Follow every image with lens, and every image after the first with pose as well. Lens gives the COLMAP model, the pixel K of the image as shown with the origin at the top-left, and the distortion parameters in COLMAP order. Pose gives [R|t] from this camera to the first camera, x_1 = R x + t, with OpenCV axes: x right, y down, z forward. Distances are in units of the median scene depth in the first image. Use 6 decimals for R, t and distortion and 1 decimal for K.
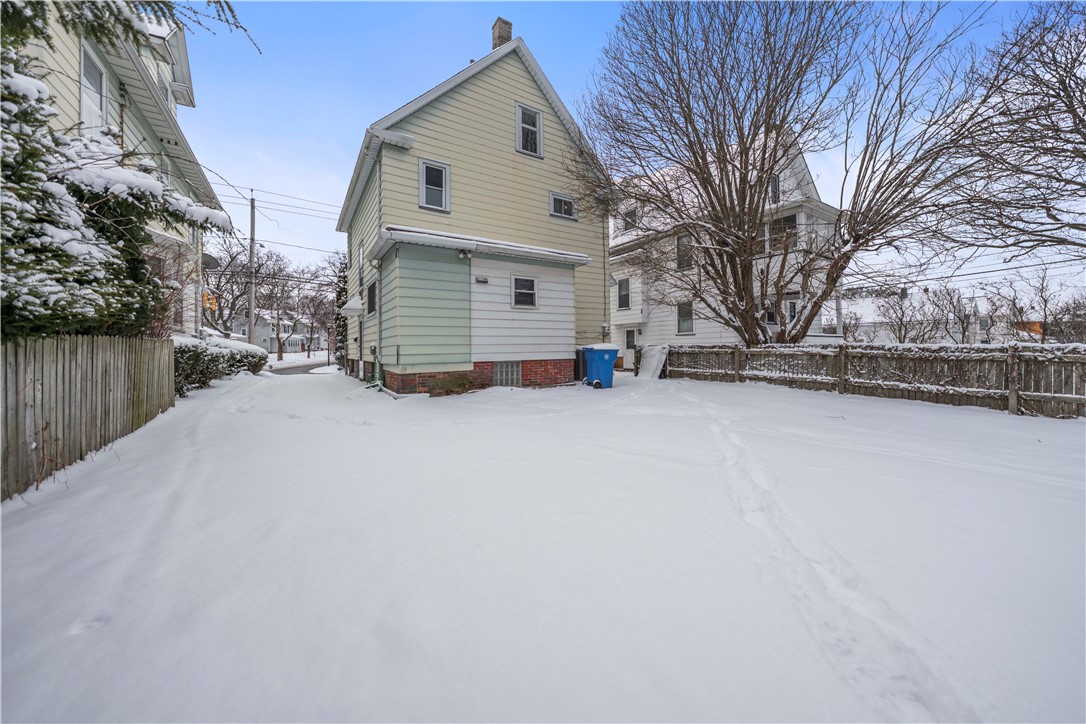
lens RADIAL K [[373.2, 0, 533.1], [0, 373.2, 343.9], [0, 0, 1]] dist [-0.002992, 0.000381]
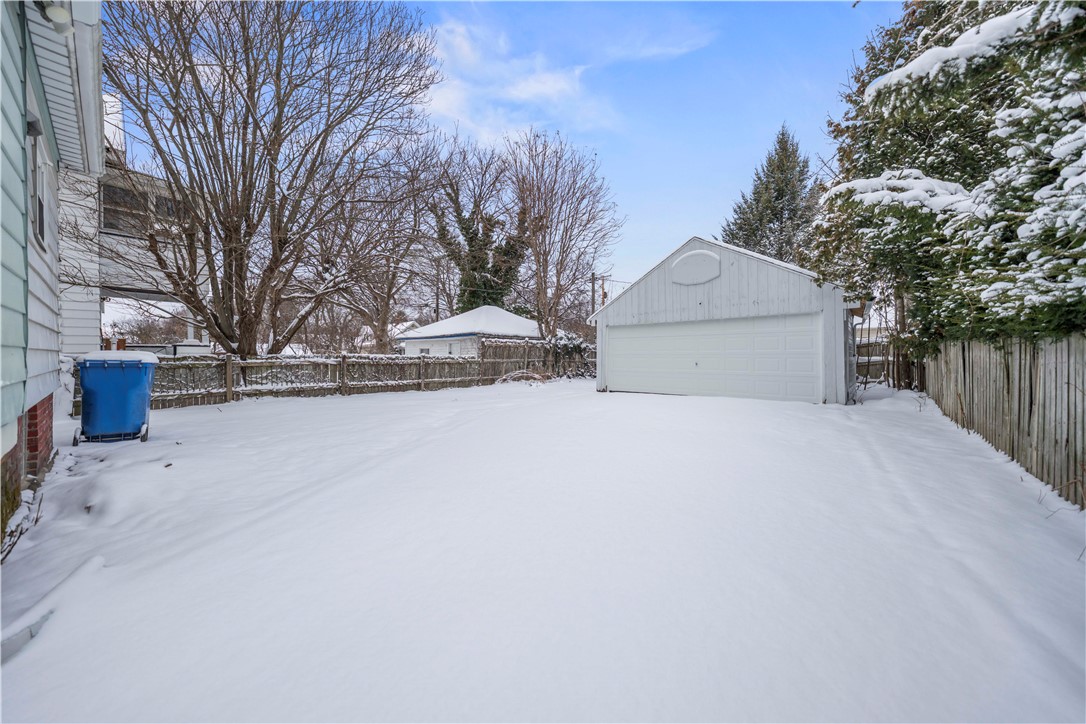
lens RADIAL K [[373.2, 0, 542.8], [0, 373.2, 355.6], [0, 0, 1]] dist [-0.002992, 0.000381]
pose [[-0.295312, -0.003880, 0.955393, -0.490352], [-0.003552, 0.999989, 0.002963, -0.002598], [-0.955394, -0.002518, -0.295323, 0.682353]]
